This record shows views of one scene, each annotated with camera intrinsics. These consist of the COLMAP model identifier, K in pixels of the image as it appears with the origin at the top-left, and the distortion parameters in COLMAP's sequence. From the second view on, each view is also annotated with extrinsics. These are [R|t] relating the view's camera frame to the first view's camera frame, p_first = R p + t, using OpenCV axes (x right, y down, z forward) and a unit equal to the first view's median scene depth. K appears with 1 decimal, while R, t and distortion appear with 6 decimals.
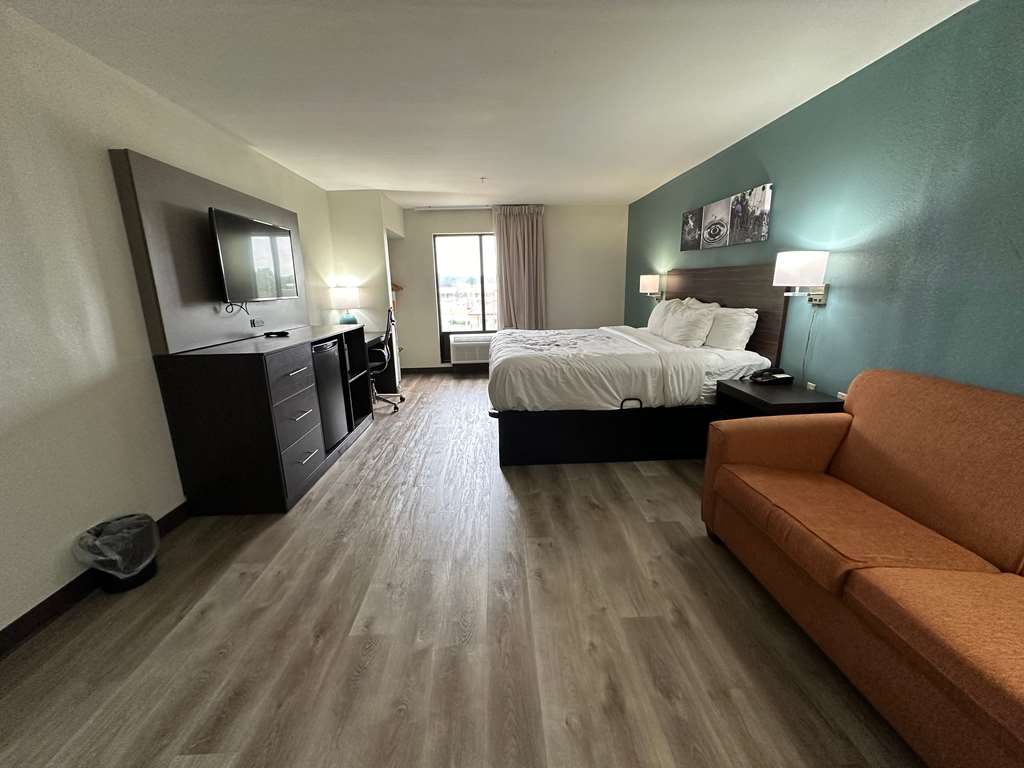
lens RADIAL K [[411.0, 0, 512.0], [0, 411.0, 384.0], [0, 0, 1]] dist [-0.002854, 0.000109]
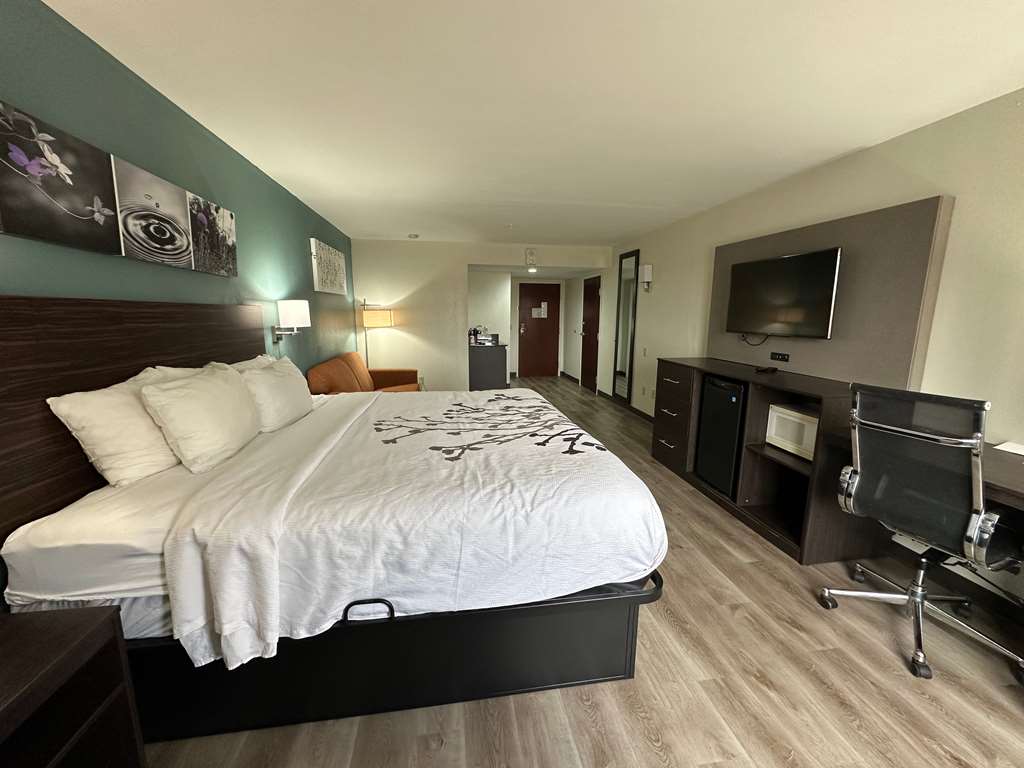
lens RADIAL K [[411.0, 0, 512.0], [0, 411.0, 384.0], [0, 0, 1]] dist [-0.002854, 0.000109]
pose [[-0.994237, 0.029640, -0.103025, 0.120587], [-0.013766, 0.917767, 0.396880, -0.432193], [0.106316, 0.396011, -0.912070, 1.686631]]
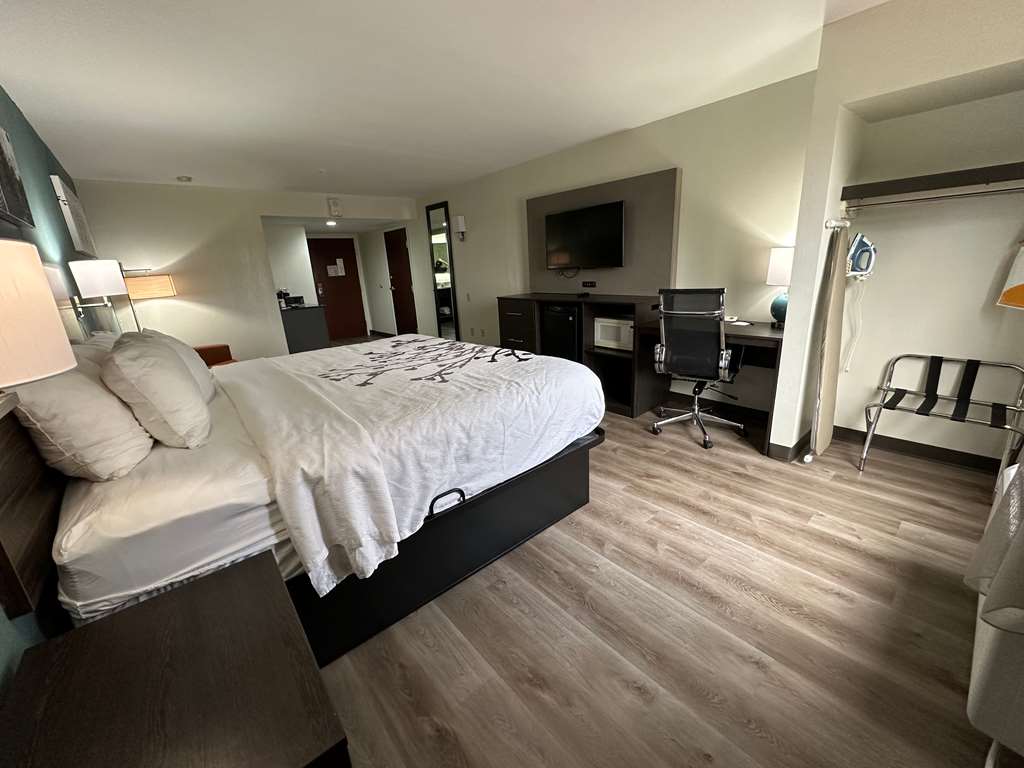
lens RADIAL K [[411.0, 0, 512.0], [0, 411.0, 384.0], [0, 0, 1]] dist [-0.002854, 0.000109]
pose [[-0.785092, 0.231649, -0.574429, 0.401791], [-0.075944, 0.884427, 0.460458, -0.421098], [0.614705, 0.405127, -0.676764, 1.713582]]
